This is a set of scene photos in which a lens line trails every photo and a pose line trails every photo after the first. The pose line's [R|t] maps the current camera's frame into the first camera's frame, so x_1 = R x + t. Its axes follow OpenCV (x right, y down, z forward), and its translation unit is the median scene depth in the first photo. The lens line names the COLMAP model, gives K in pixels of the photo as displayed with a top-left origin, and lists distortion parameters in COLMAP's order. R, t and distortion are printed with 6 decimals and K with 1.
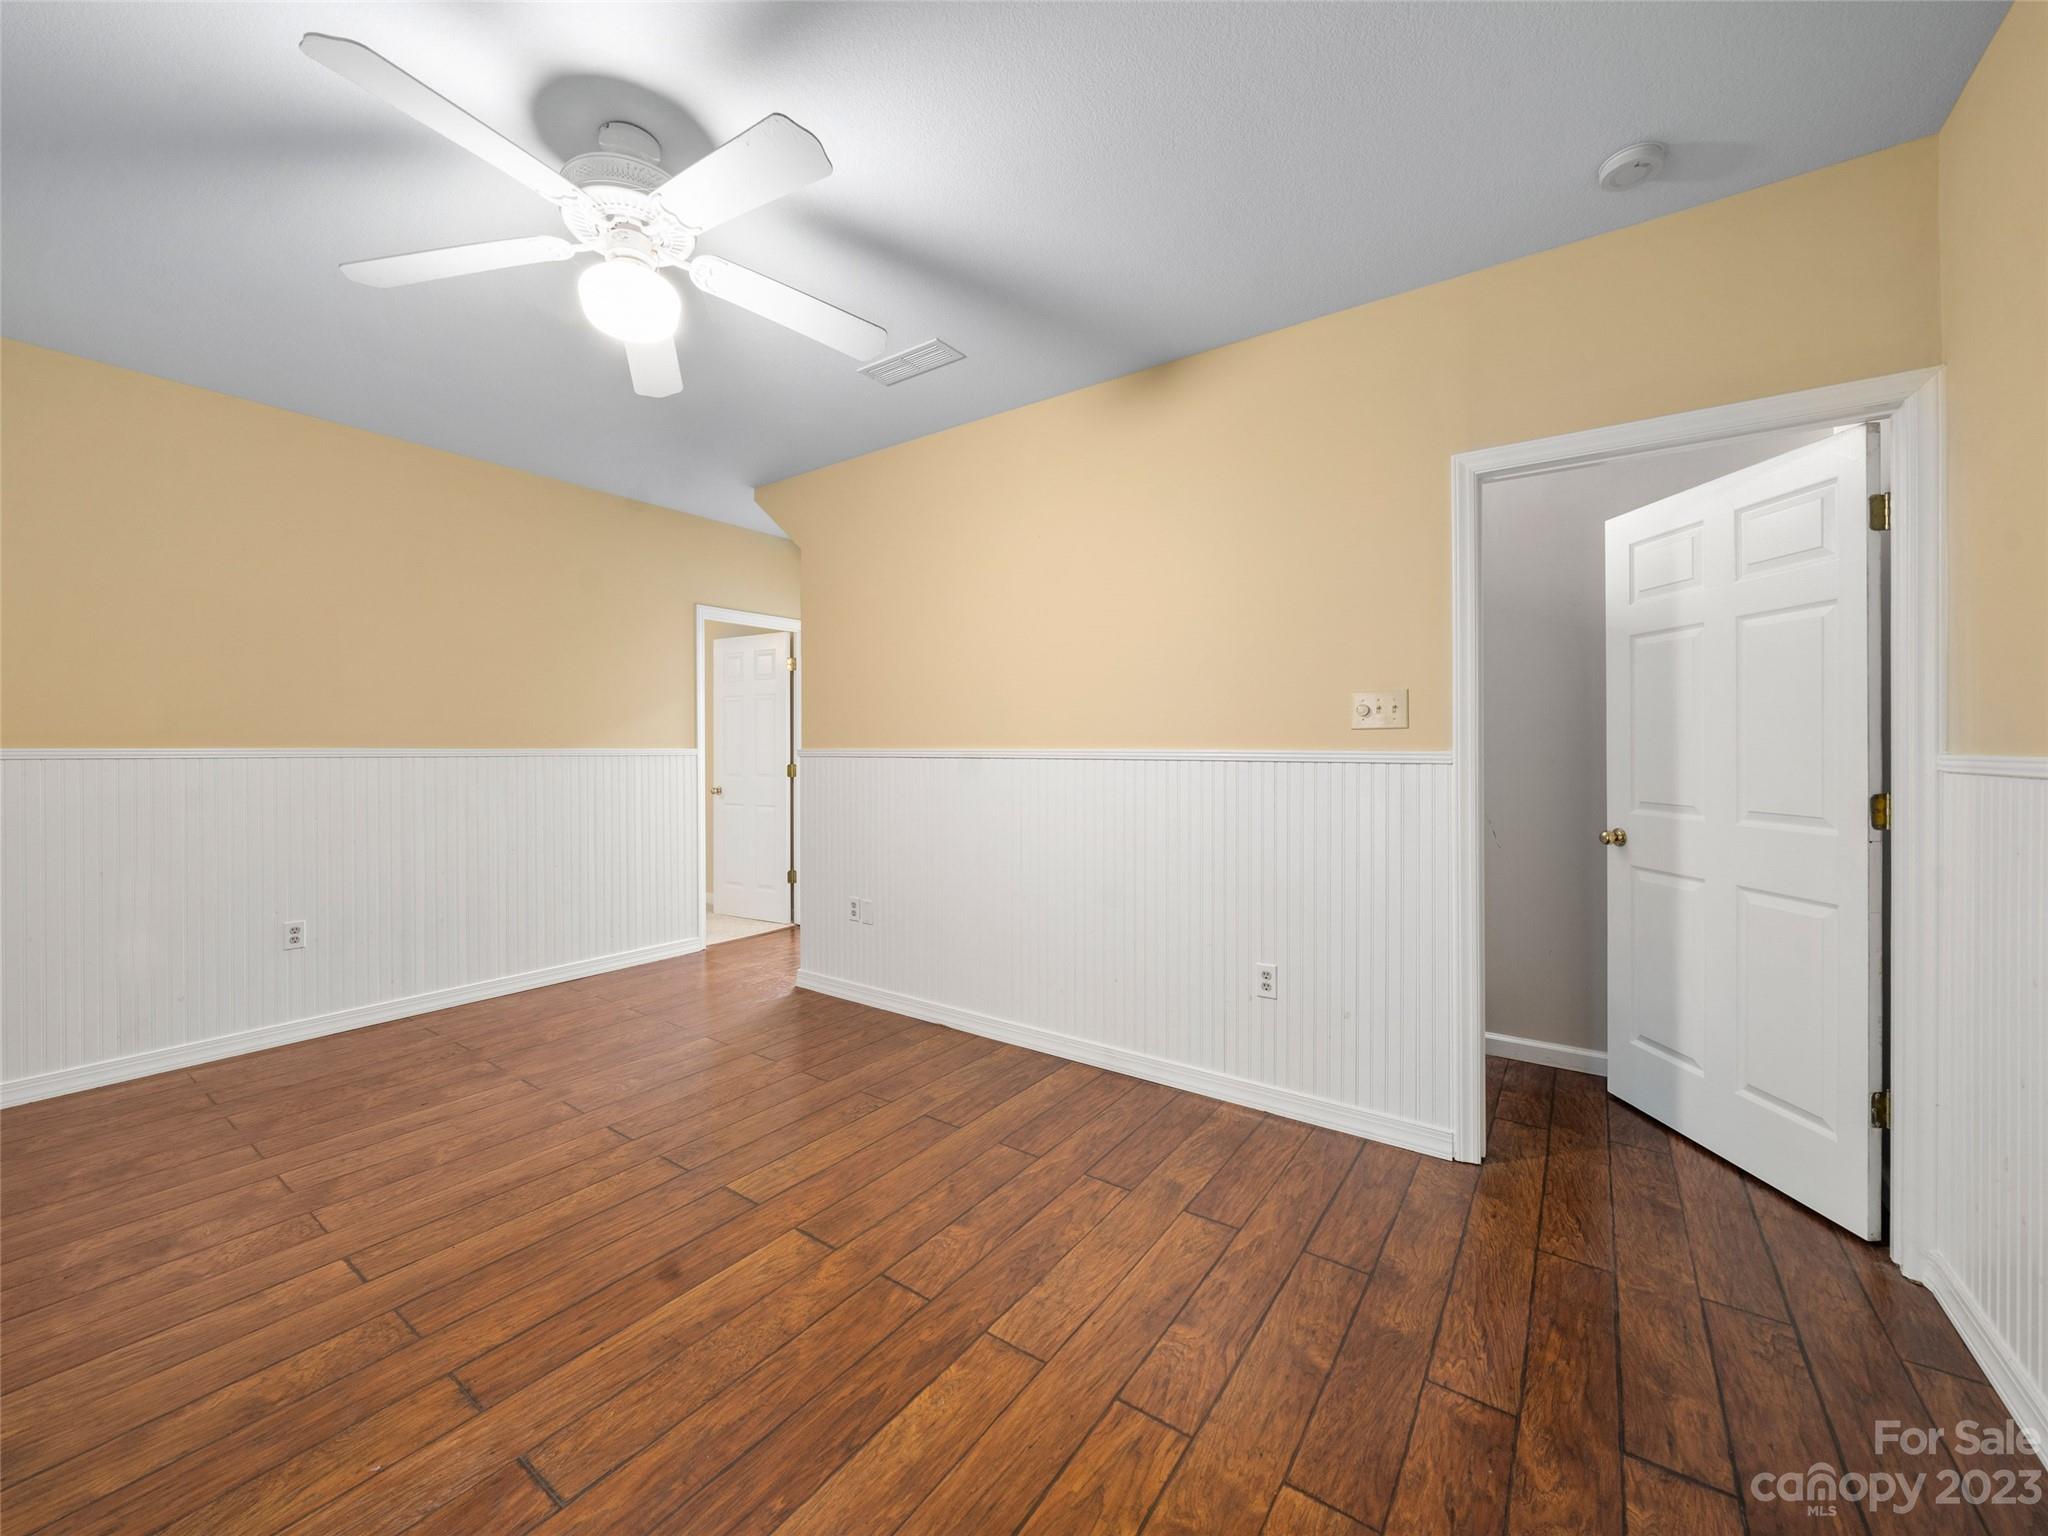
lens RADIAL K [[797.4, 0, 1019.2], [0, 797.4, 759.5], [0, 0, 1]] dist [-0.003656, -0.000791]
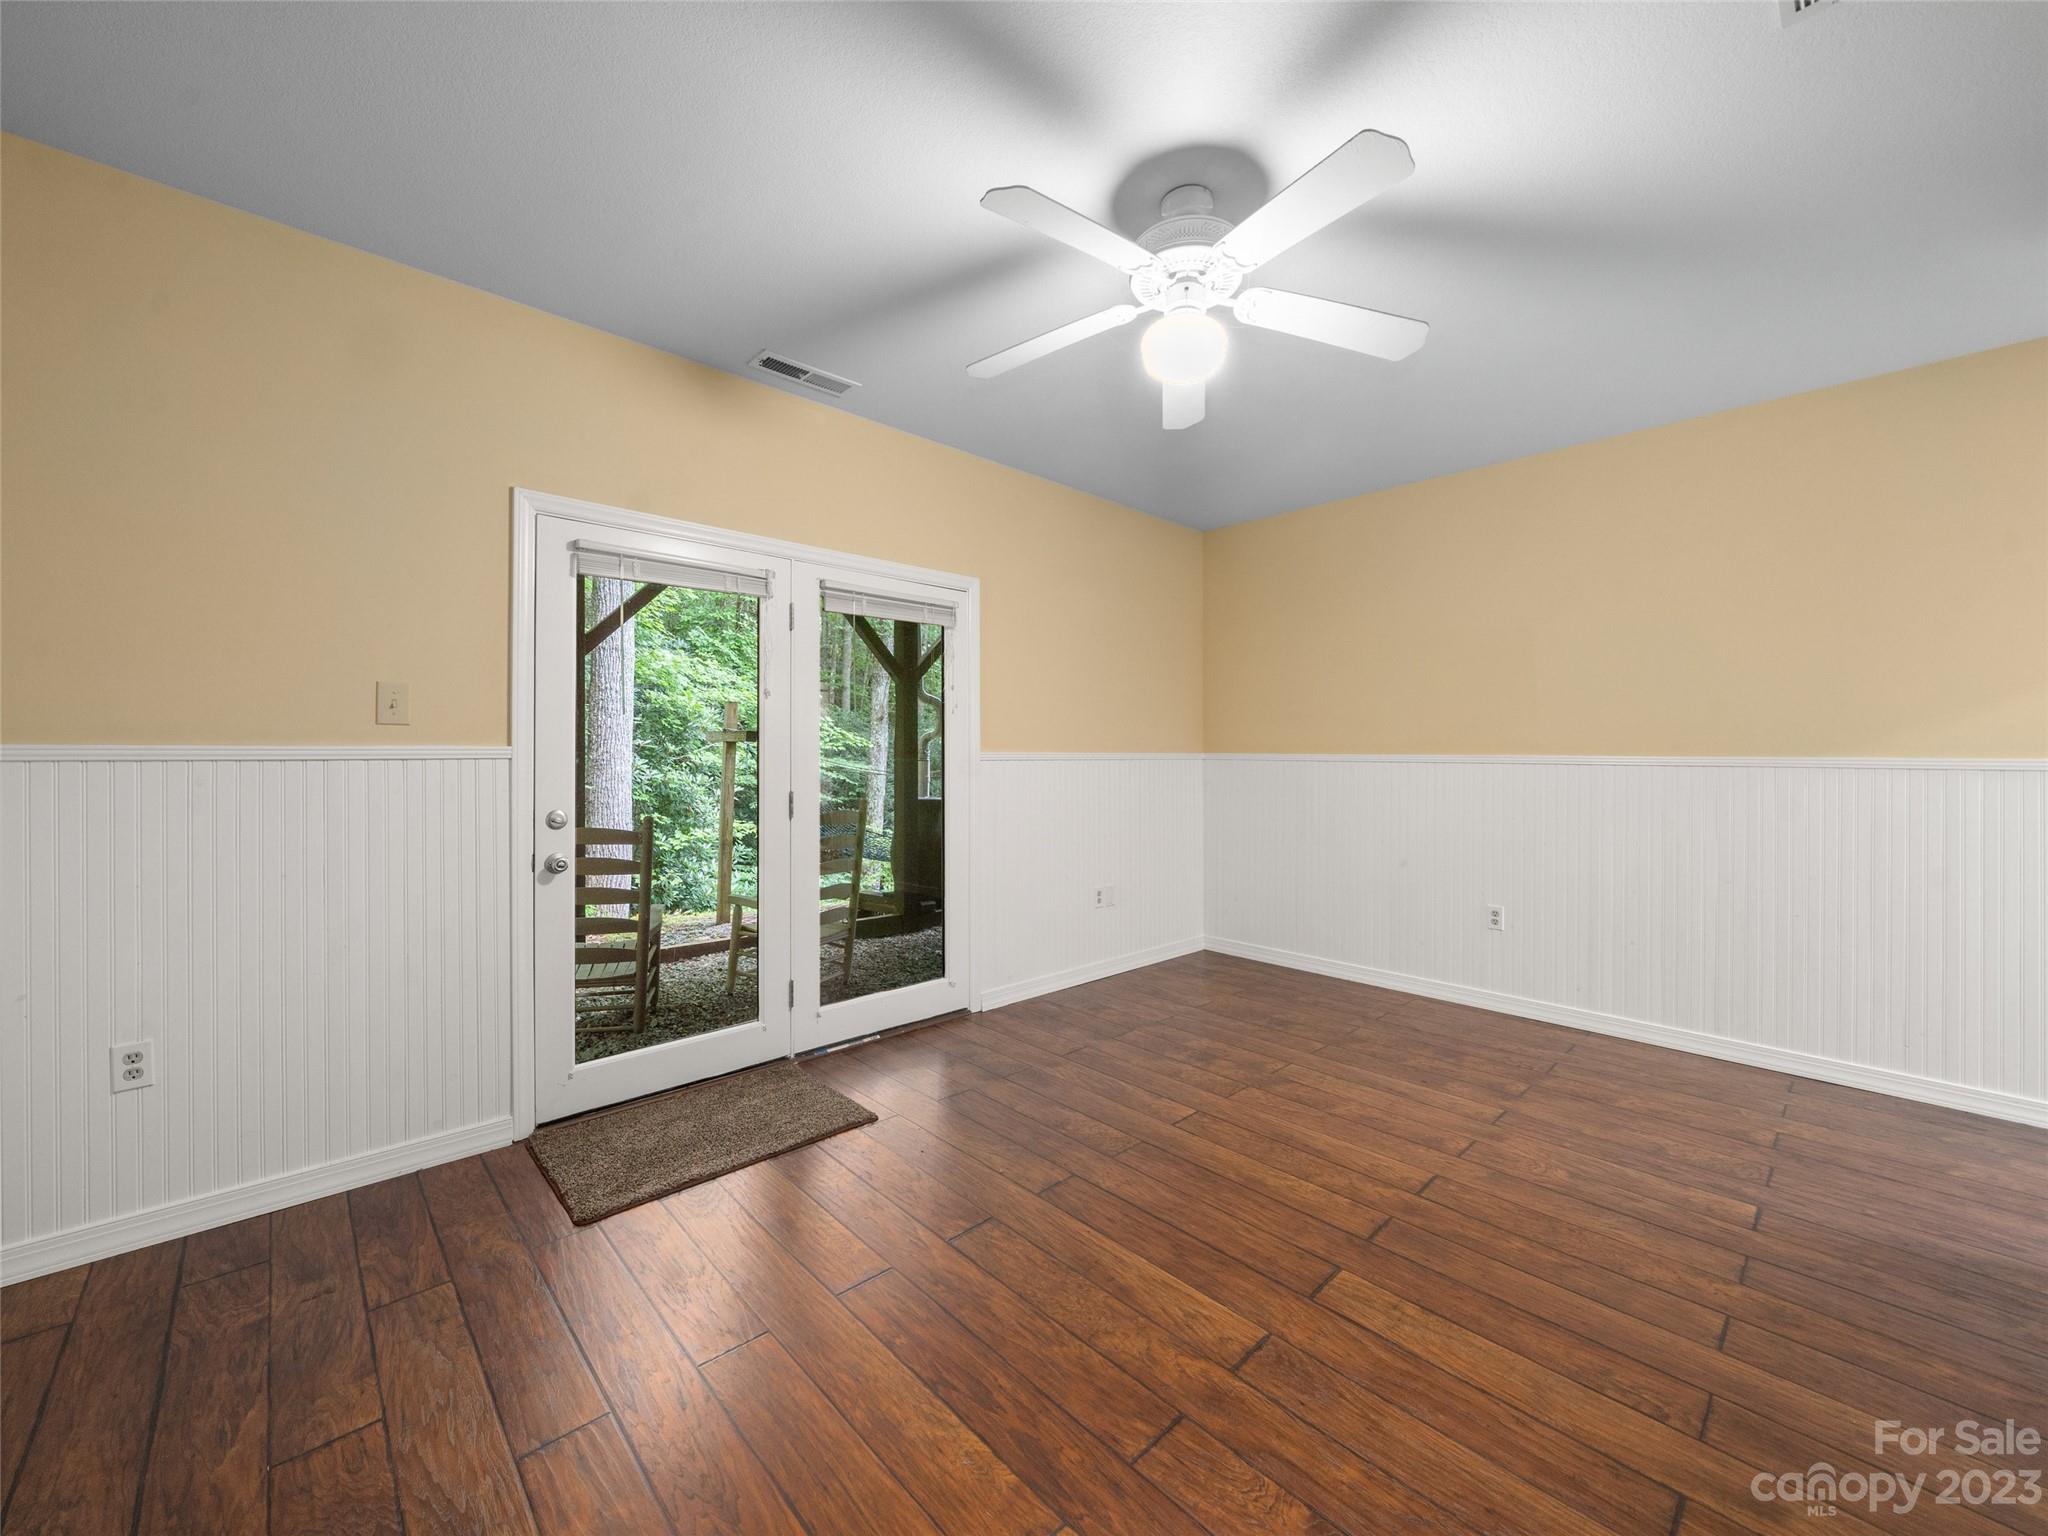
lens RADIAL K [[797.4, 0, 1018.9], [0, 797.4, 763.1], [0, 0, 1]] dist [-0.003656, -0.000791]
pose [[-0.192992, 0.010771, -0.981141, 0.507384], [-0.018710, 0.999718, 0.014655, -0.009122], [0.981022, 0.021186, -0.192736, 0.789299]]
